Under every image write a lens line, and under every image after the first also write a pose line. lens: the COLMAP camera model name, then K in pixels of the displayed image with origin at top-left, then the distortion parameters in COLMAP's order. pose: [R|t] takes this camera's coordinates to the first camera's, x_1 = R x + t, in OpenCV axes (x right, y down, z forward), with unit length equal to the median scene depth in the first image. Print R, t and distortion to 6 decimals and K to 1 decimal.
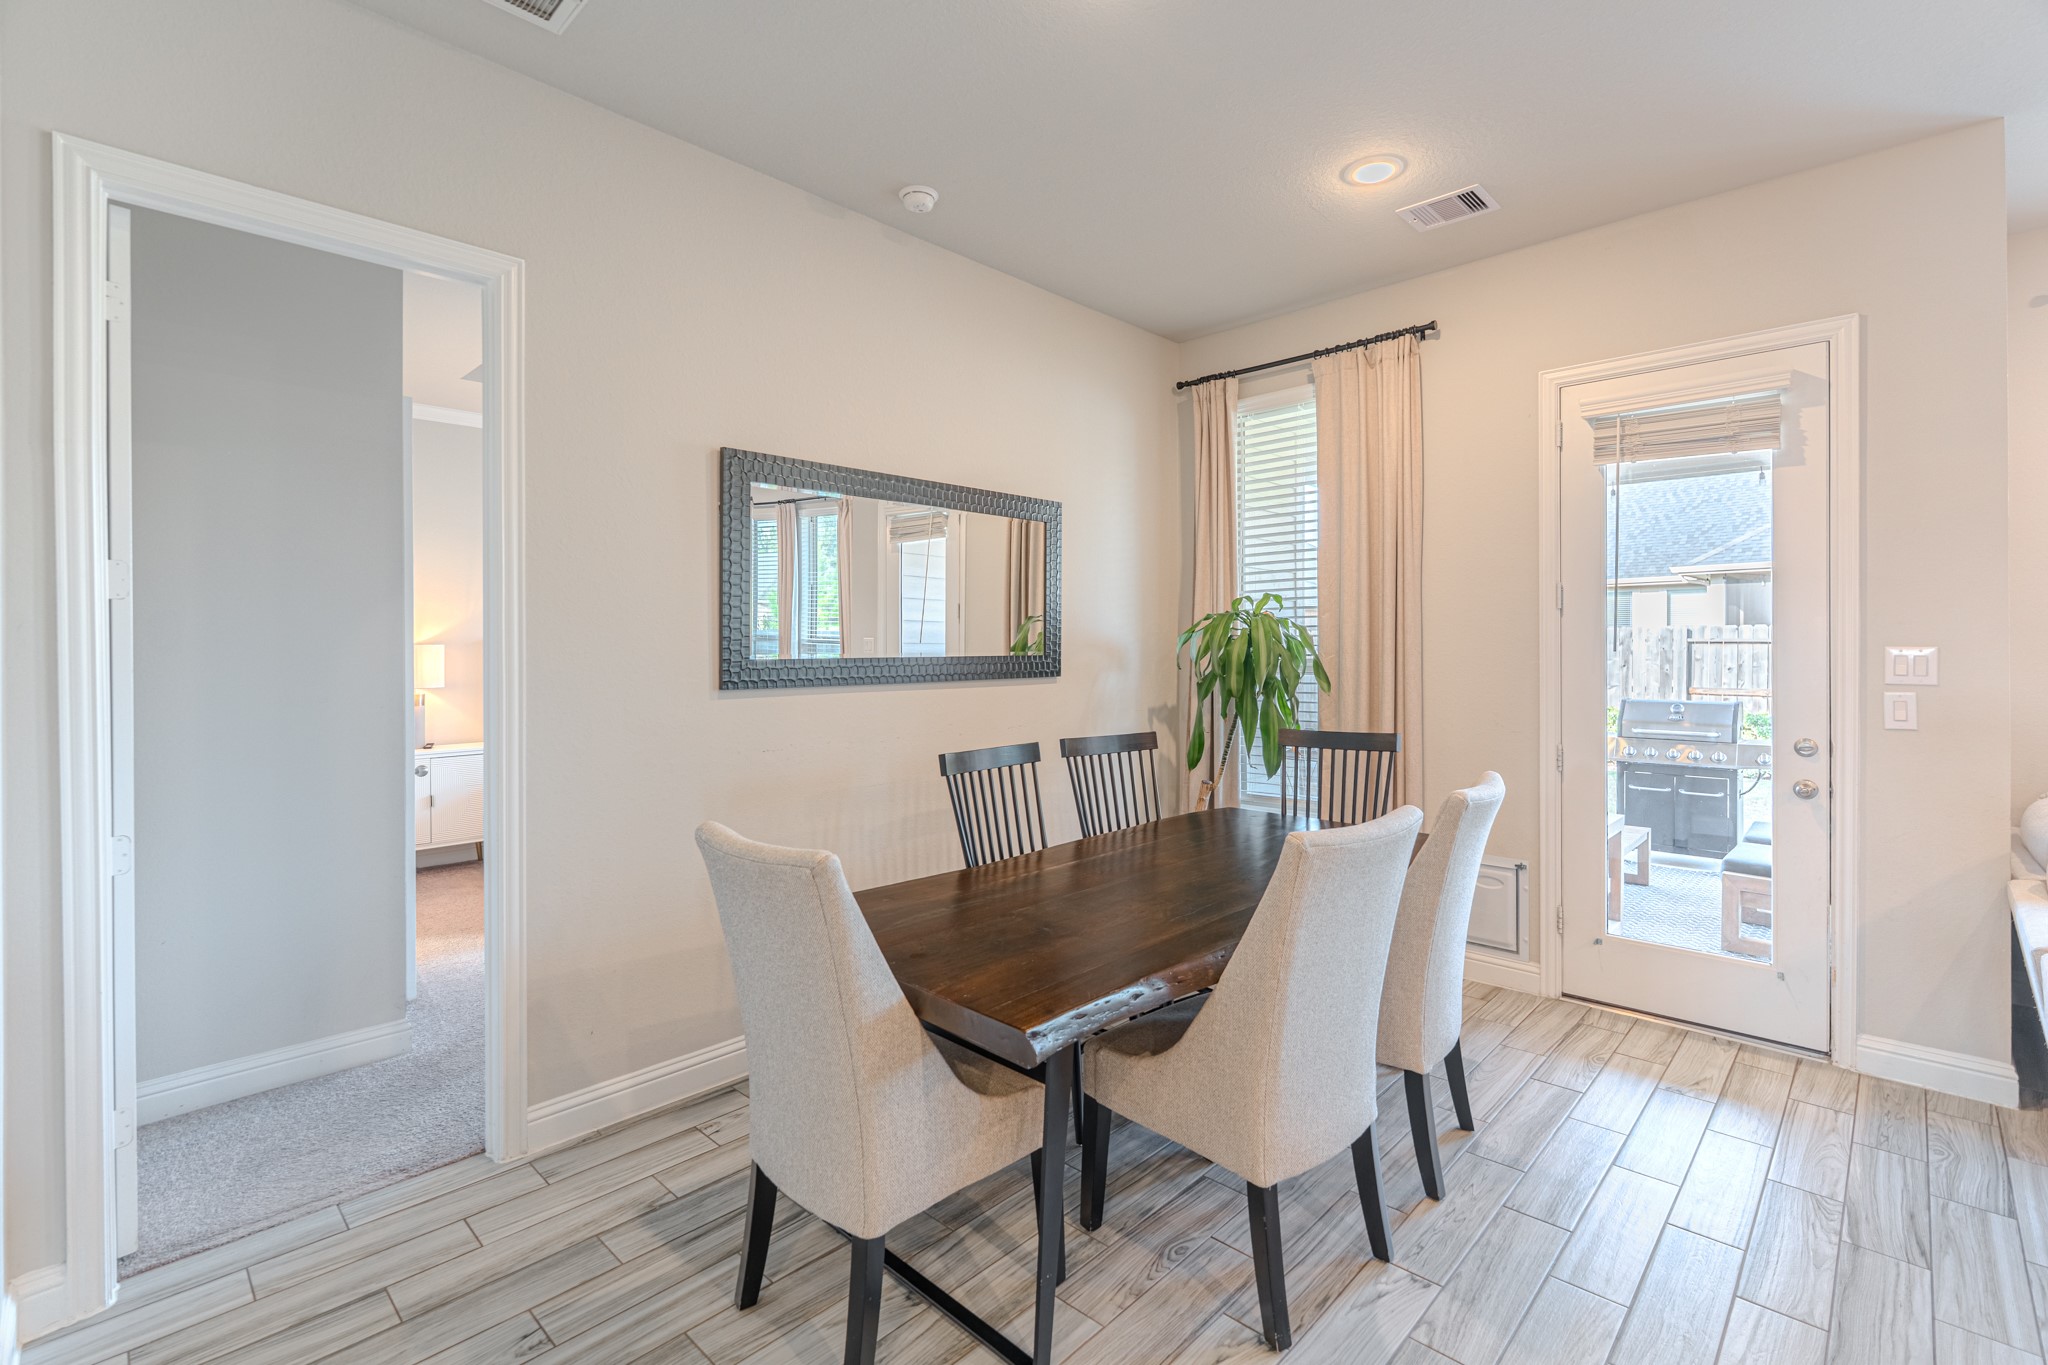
lens RADIAL K [[923.3, 0, 1060.3], [0, 923.3, 637.2], [0, 0, 1]] dist [0.002120, 0.000416]
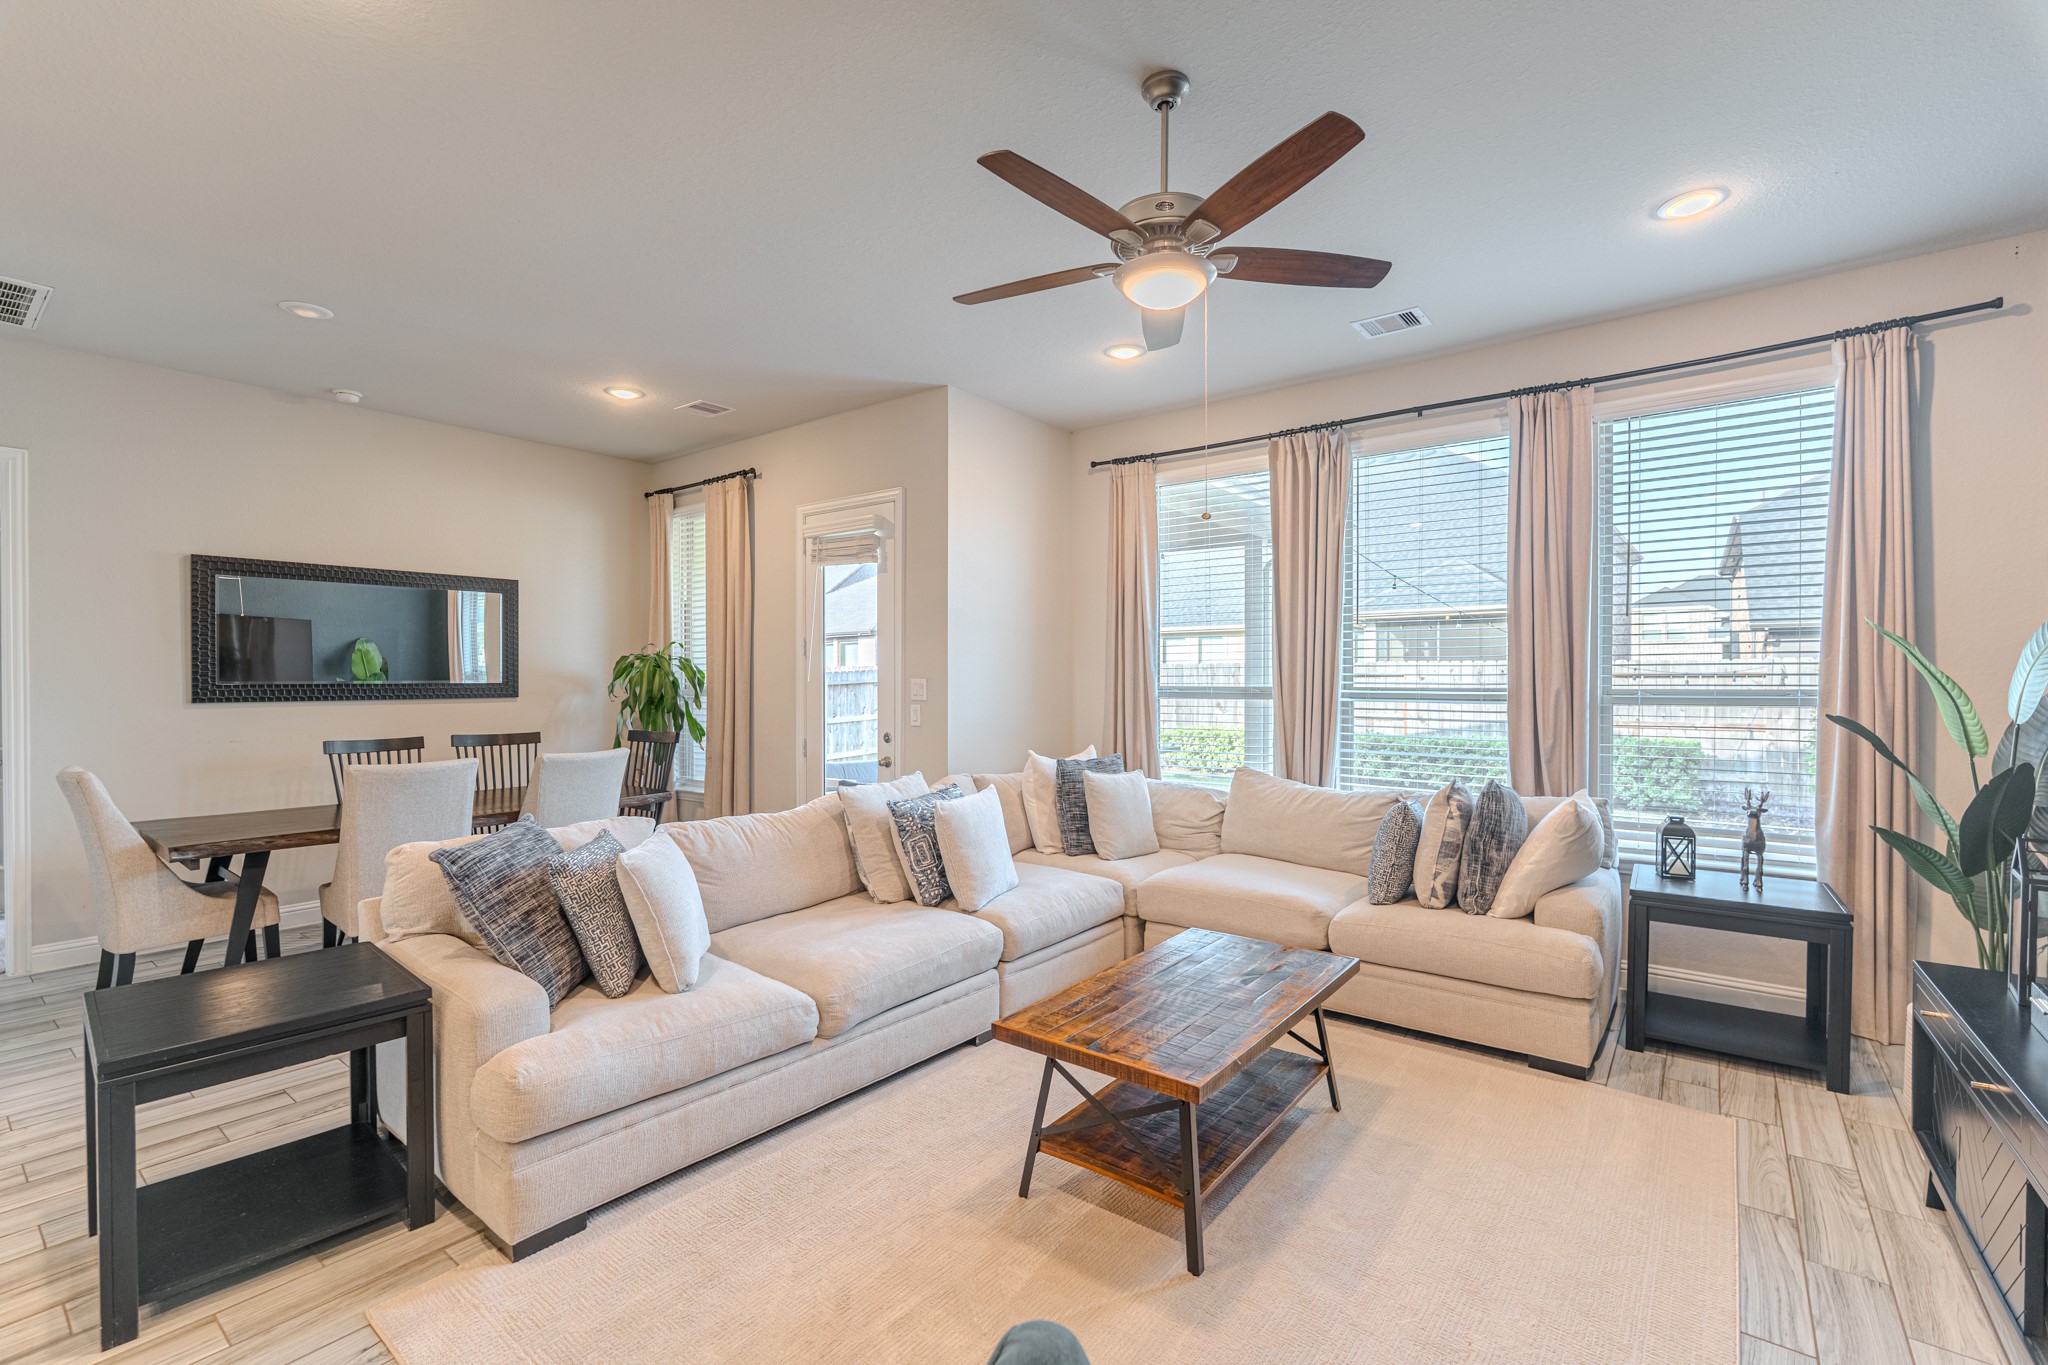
lens RADIAL K [[892.7, 0, 1017.2], [0, 892.7, 670.8], [0, 0, 1]] dist [0.000625, 0.000270]
pose [[0.996139, 0.005669, 0.087602, 0.808653], [-0.005922, 0.999979, 0.002636, -0.010280], [-0.087586, -0.003144, 0.996152, -0.596787]]
